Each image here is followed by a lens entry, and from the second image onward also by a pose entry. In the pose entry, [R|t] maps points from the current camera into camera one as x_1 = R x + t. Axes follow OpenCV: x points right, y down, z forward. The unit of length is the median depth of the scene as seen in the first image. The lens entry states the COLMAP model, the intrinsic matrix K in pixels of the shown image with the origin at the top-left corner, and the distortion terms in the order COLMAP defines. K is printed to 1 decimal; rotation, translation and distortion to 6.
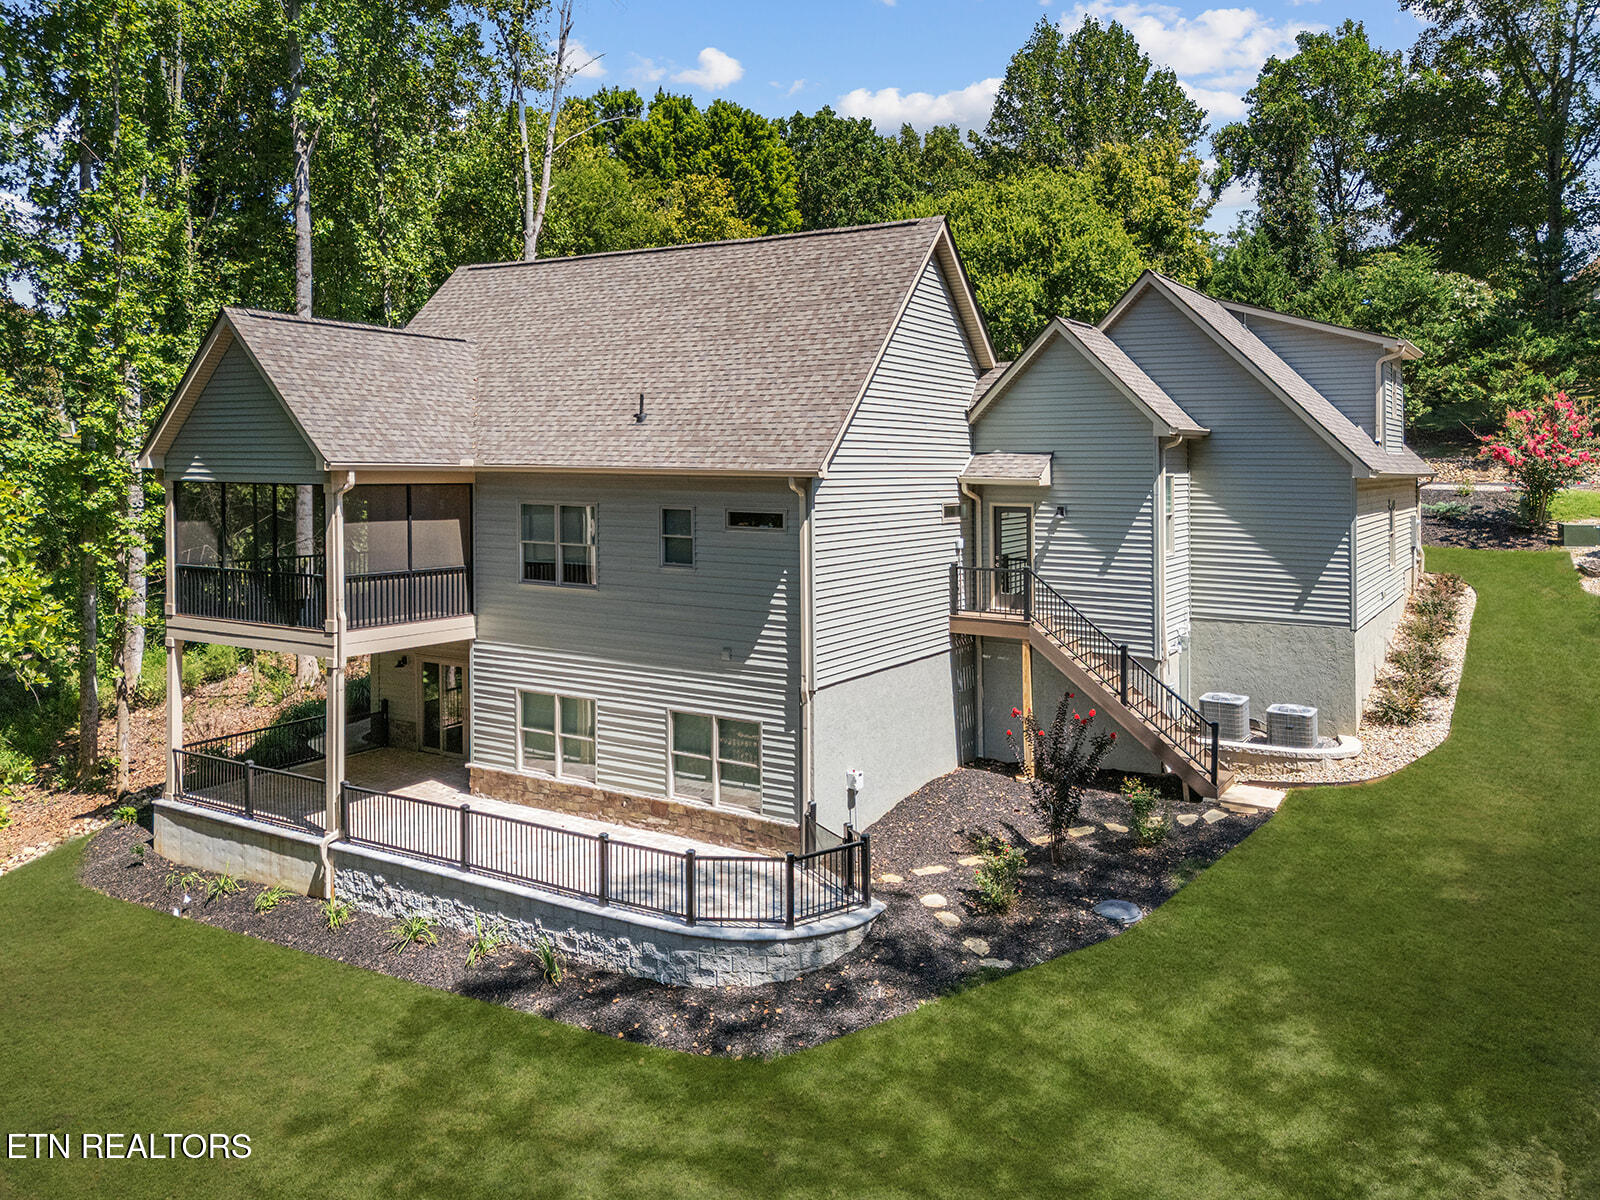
lens RADIAL K [[1239.7, 0, 804.4], [0, 1239.7, 468.5], [0, 0, 1]] dist [0.071631, 0.002221]
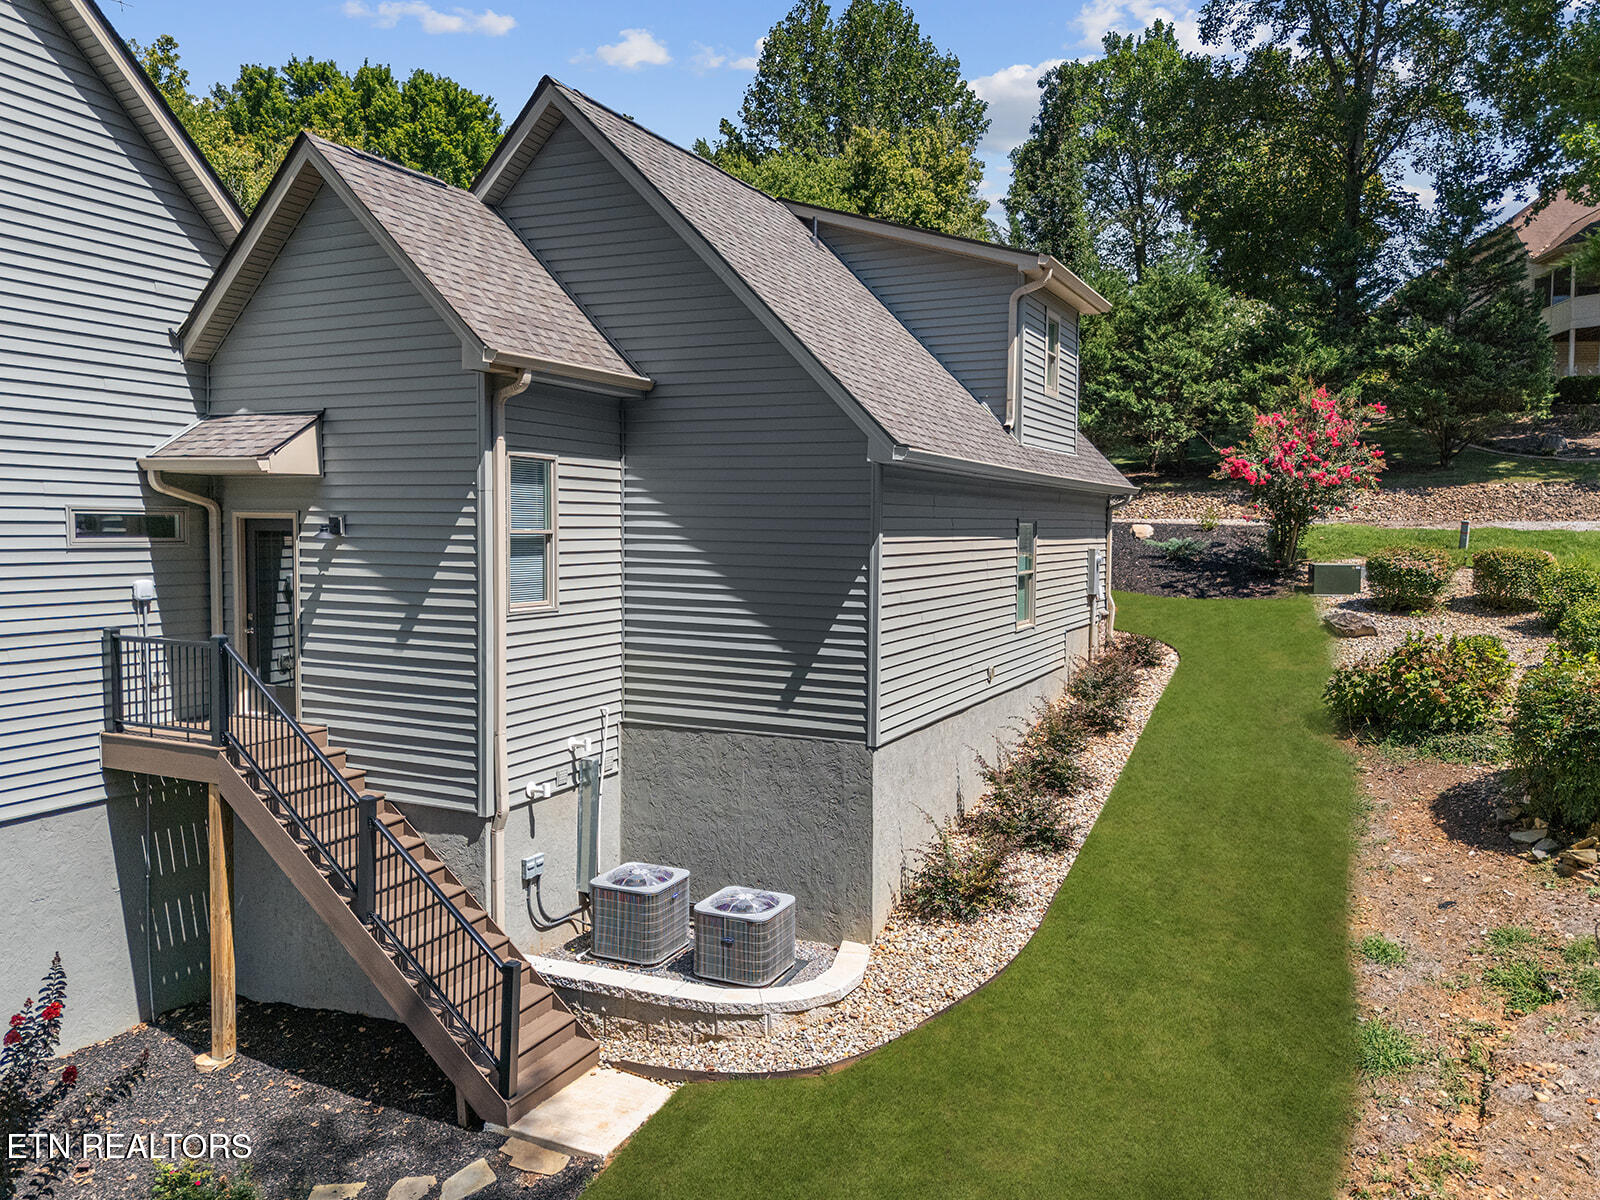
lens RADIAL K [[1139.9, 0, 800.0], [0, 1139.9, 600.0], [0, 0, 1]] dist [0.049864, -0.002080]
pose [[0.997504, -0.001924, 0.070577, 0.258810], [-0.002342, 0.998177, 0.060315, 0.025446], [-0.070565, -0.060330, 0.995681, 0.364667]]
